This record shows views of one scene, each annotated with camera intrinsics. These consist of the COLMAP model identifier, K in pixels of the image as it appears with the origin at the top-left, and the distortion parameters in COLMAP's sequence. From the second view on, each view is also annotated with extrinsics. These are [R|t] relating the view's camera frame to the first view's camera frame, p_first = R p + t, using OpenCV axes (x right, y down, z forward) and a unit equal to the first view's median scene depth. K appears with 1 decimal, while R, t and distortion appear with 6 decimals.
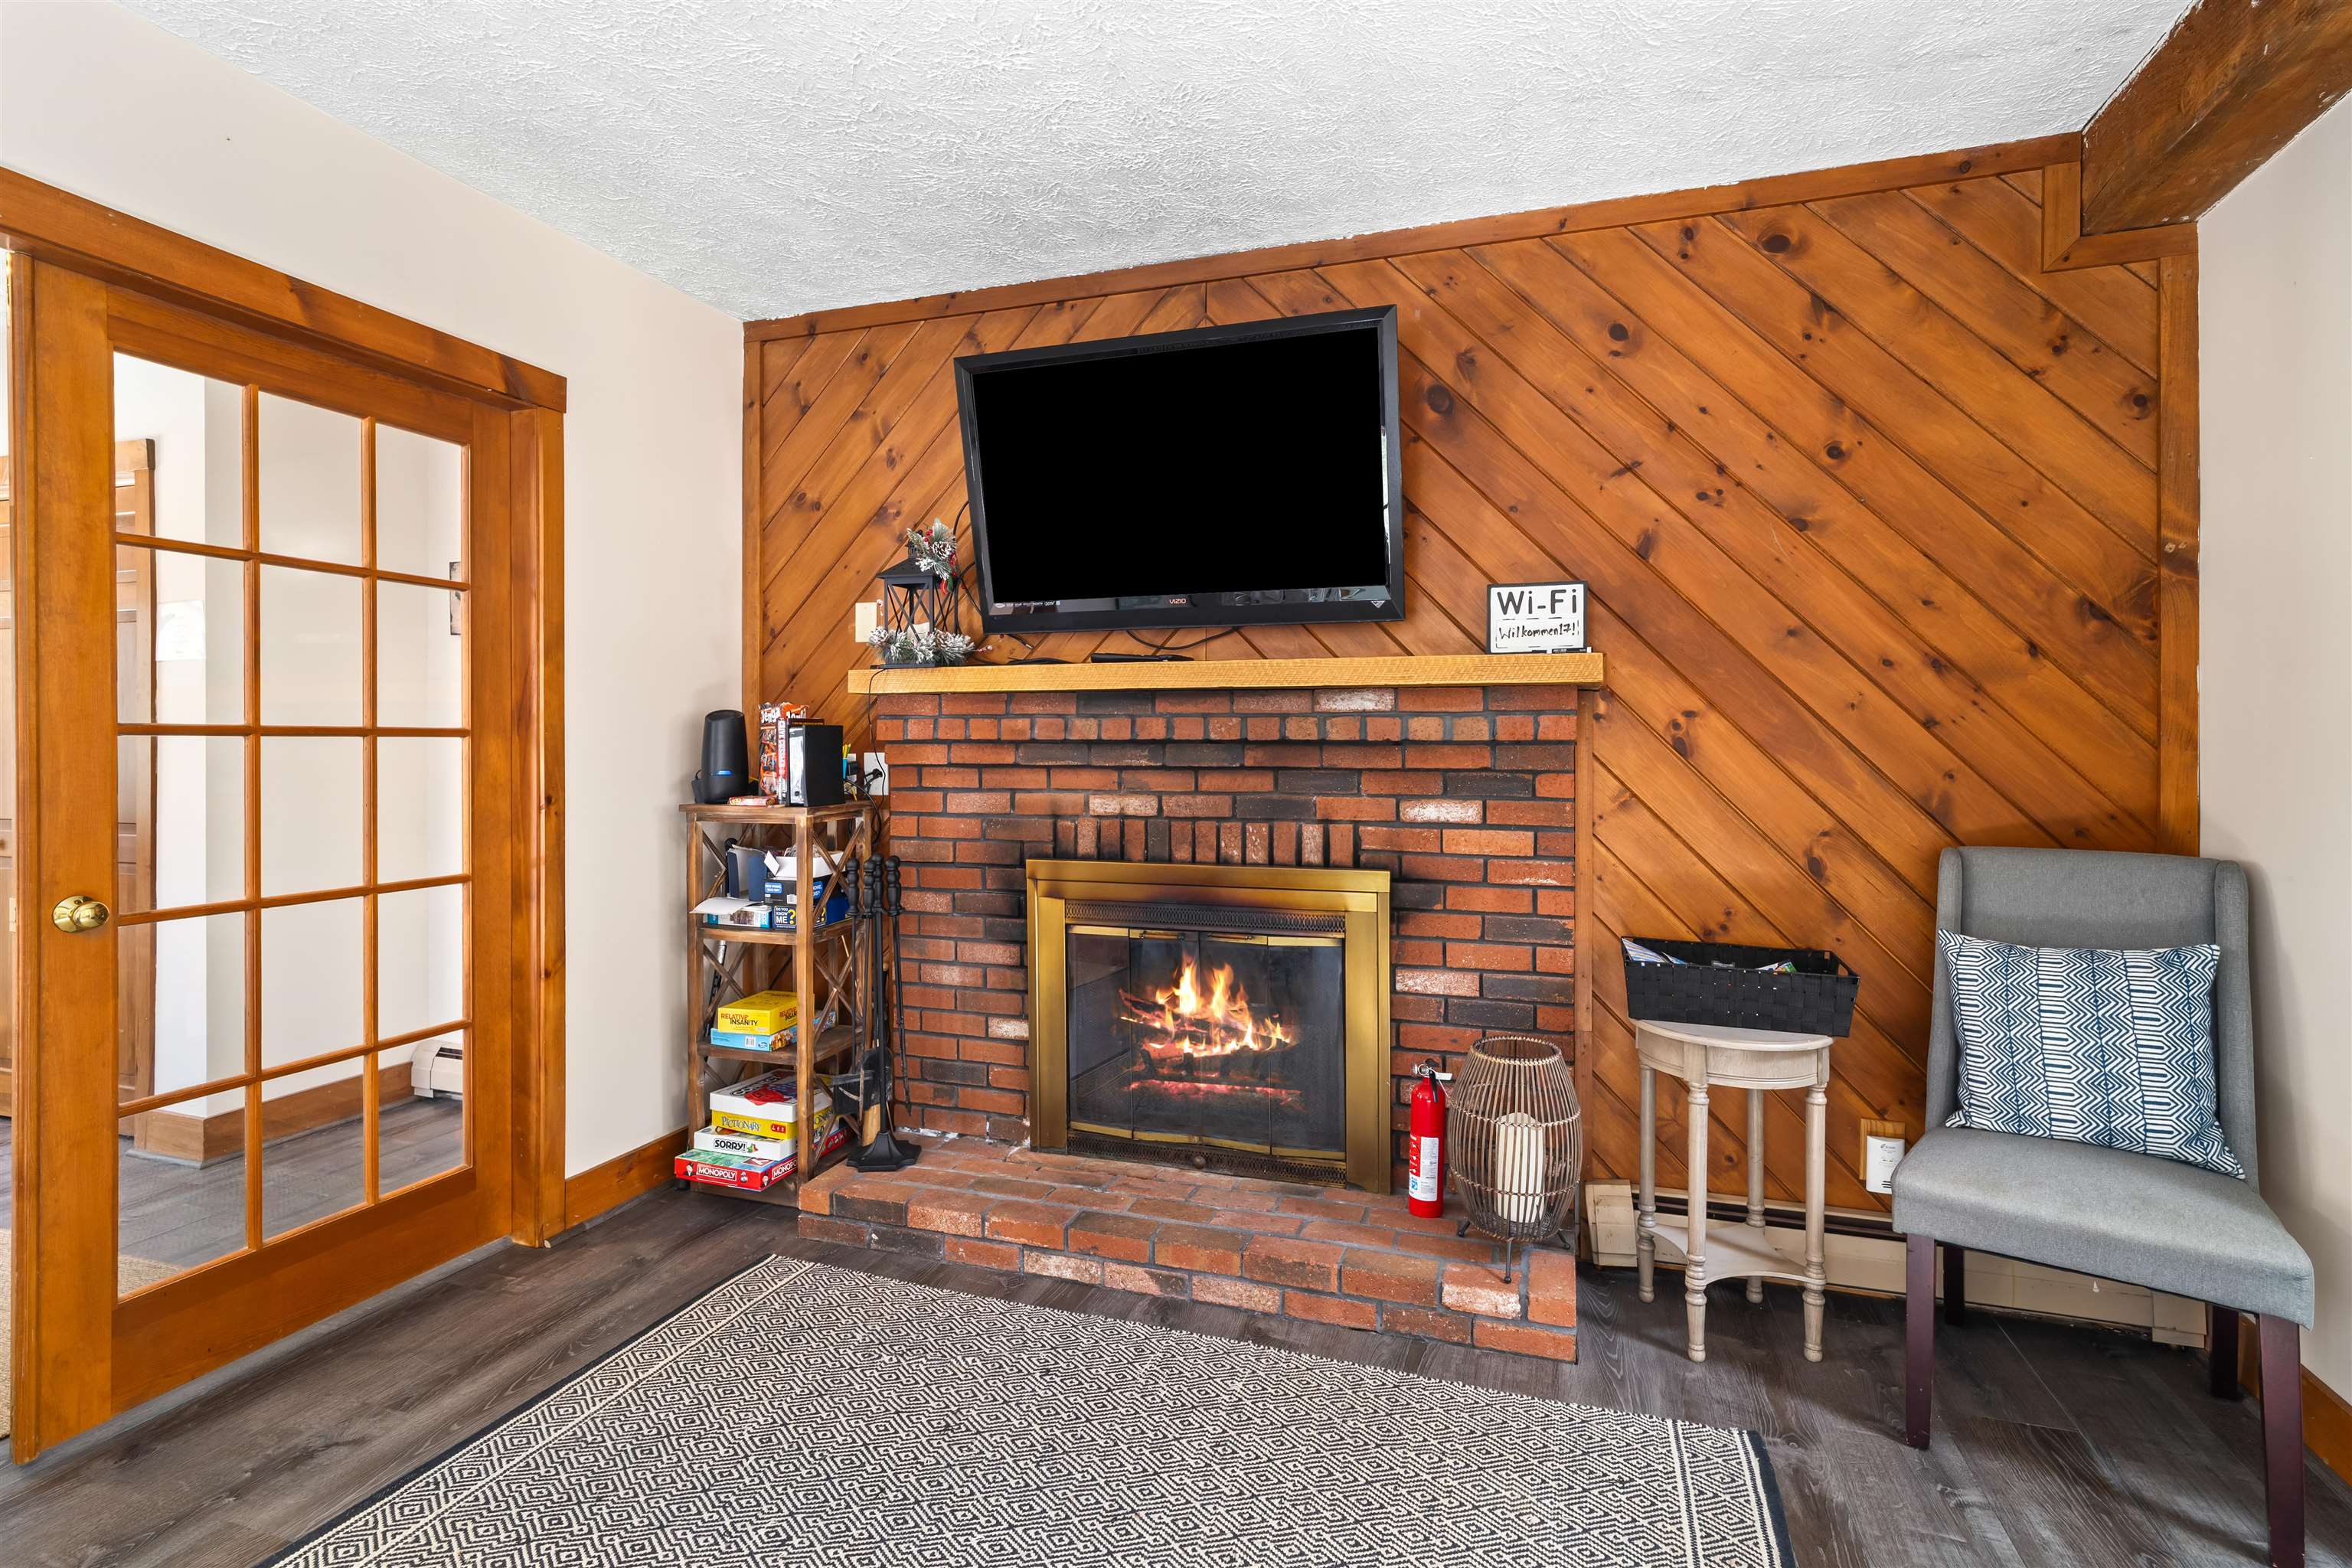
lens RADIAL K [[1129.2, 0, 1180.3], [0, 1129.2, 743.0], [0, 0, 1]] dist [-0.014883, 0.008049]
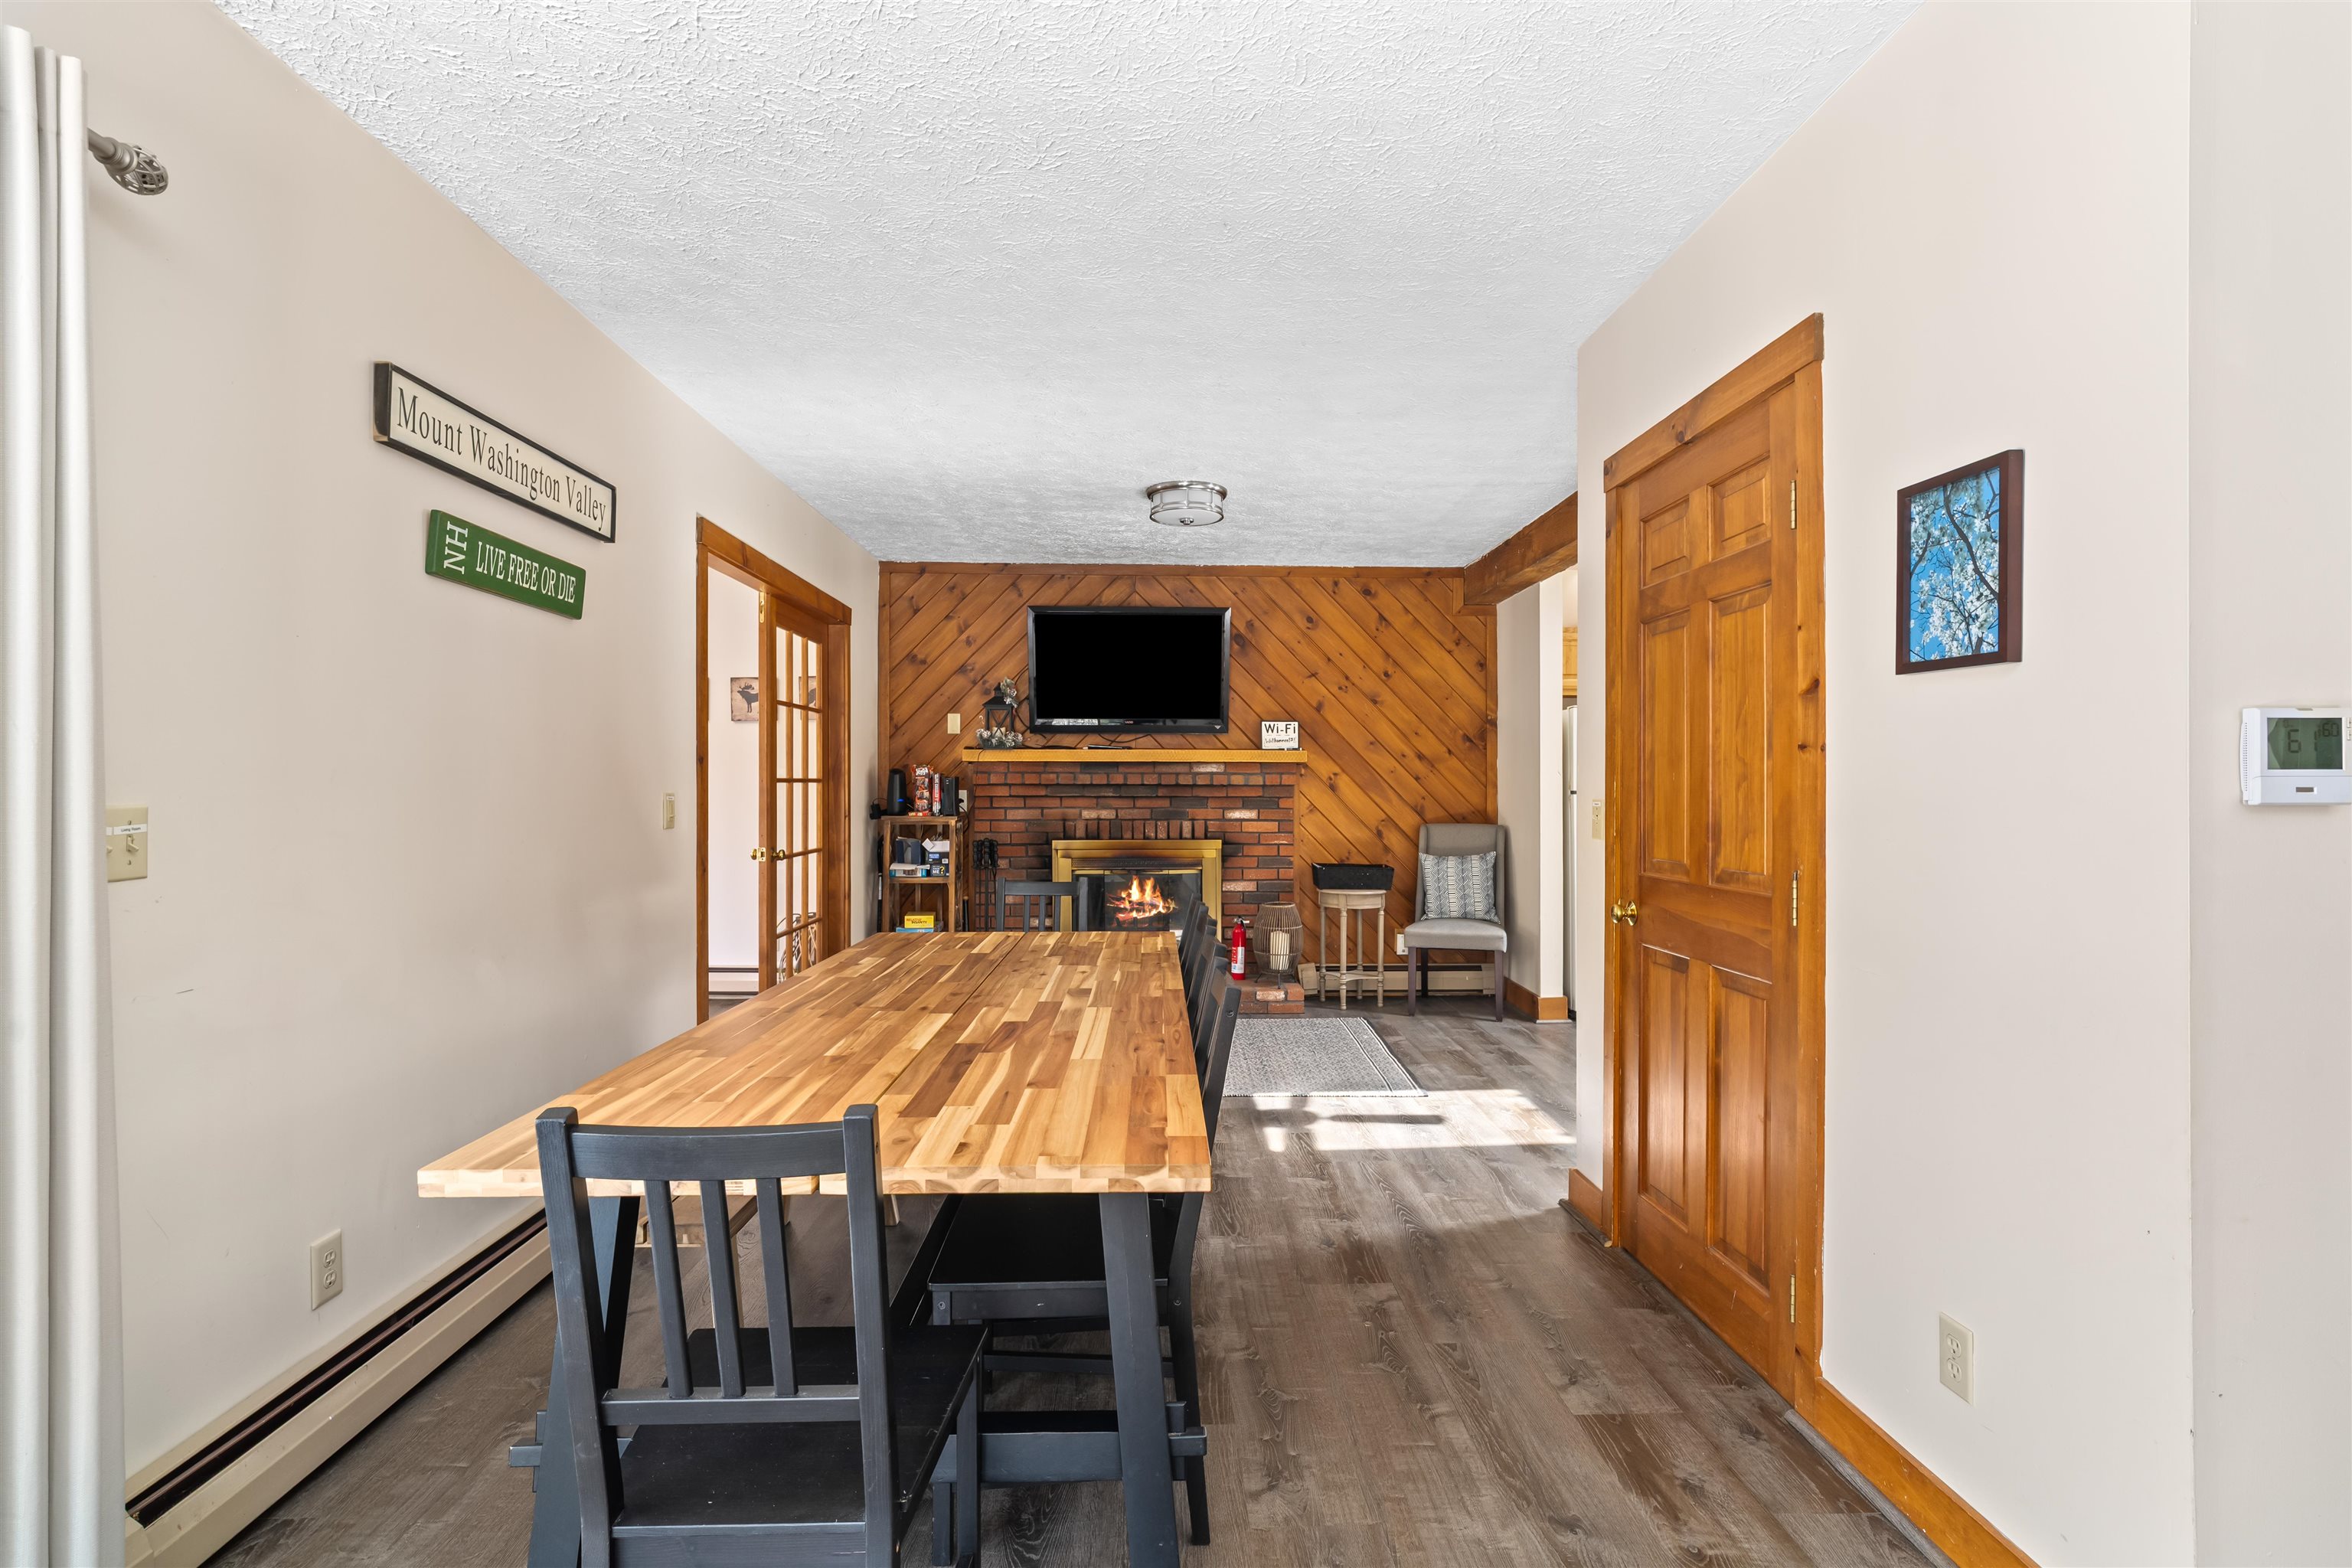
lens RADIAL K [[1132.7, 0, 1197.7], [0, 1132.7, 782.7], [0, 0, 1]] dist [-0.000776, 0.000062]
pose [[0.930356, 0.002004, 0.366653, -0.723788], [-0.001716, 0.999998, -0.001112, -0.003530], [-0.366654, 0.000405, 0.930357, -1.179897]]
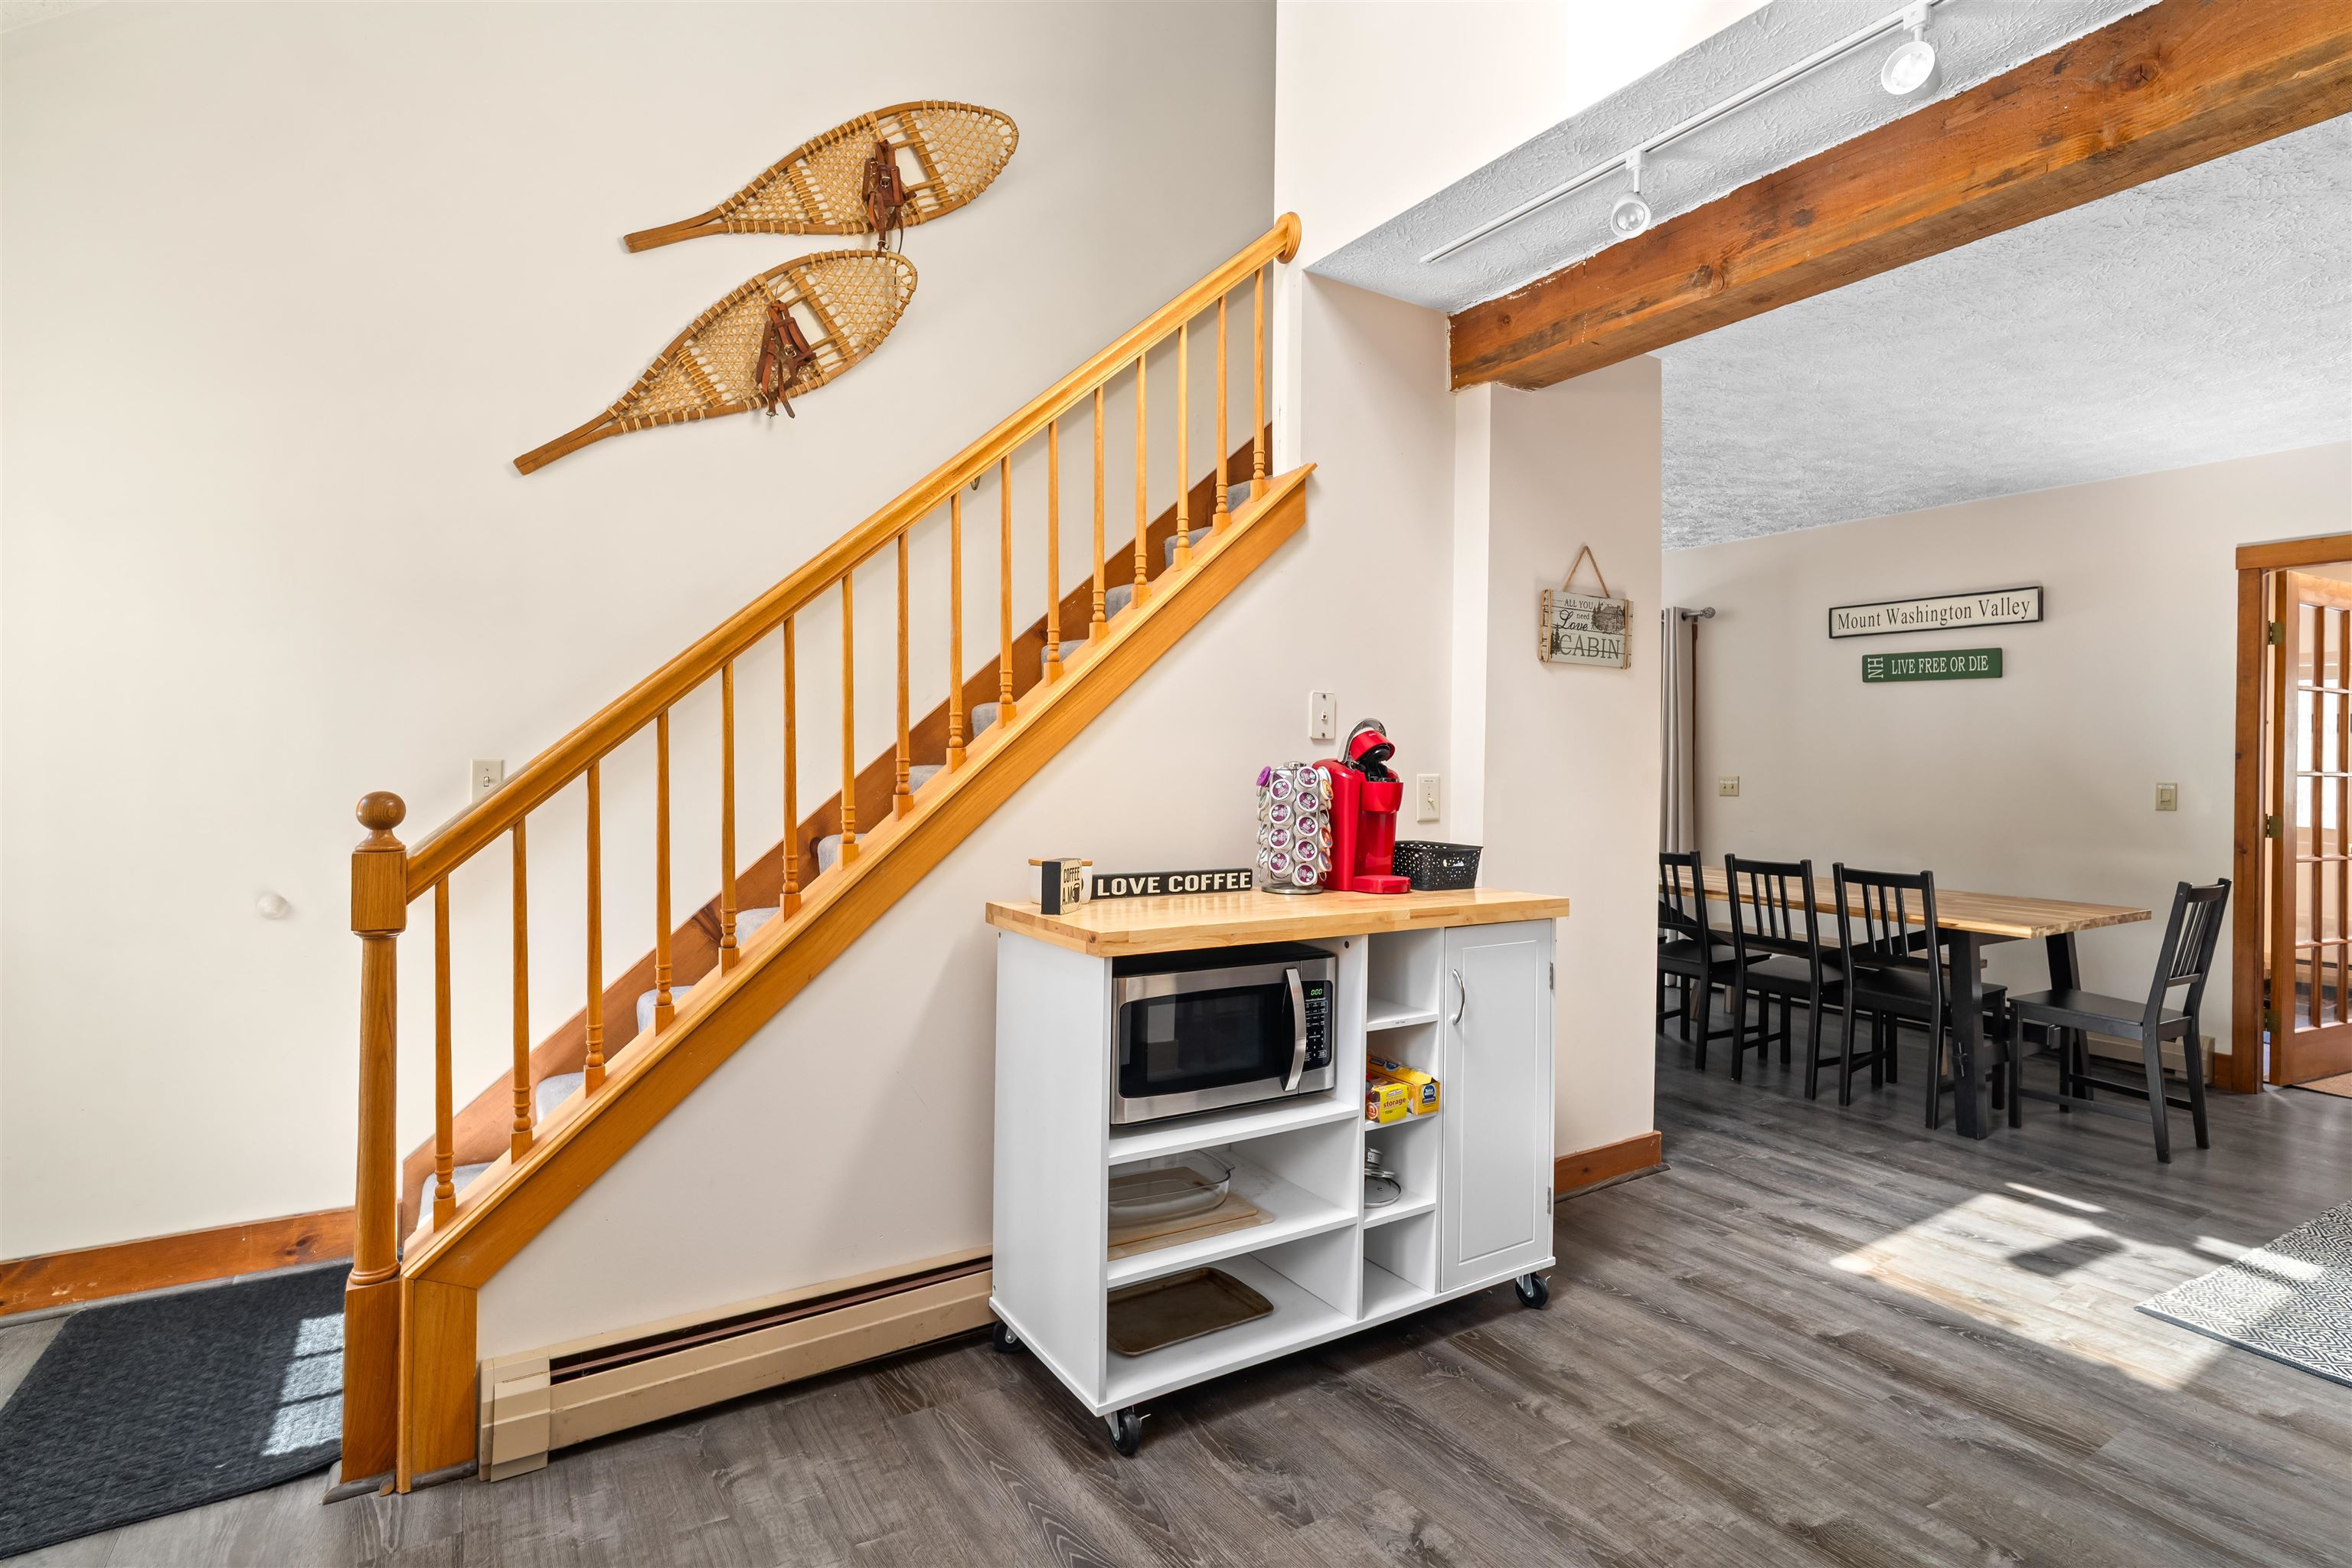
lens RADIAL K [[1133.1, 0, 1194.5], [0, 1133.1, 753.1], [0, 0, 1]] dist [0.000708, 0.001591]
pose [[-0.623015, -0.014588, -0.782074, 1.422902], [-0.014235, 0.999872, -0.007310, -0.003192], [0.782080, 0.006579, -0.623143, 0.186116]]
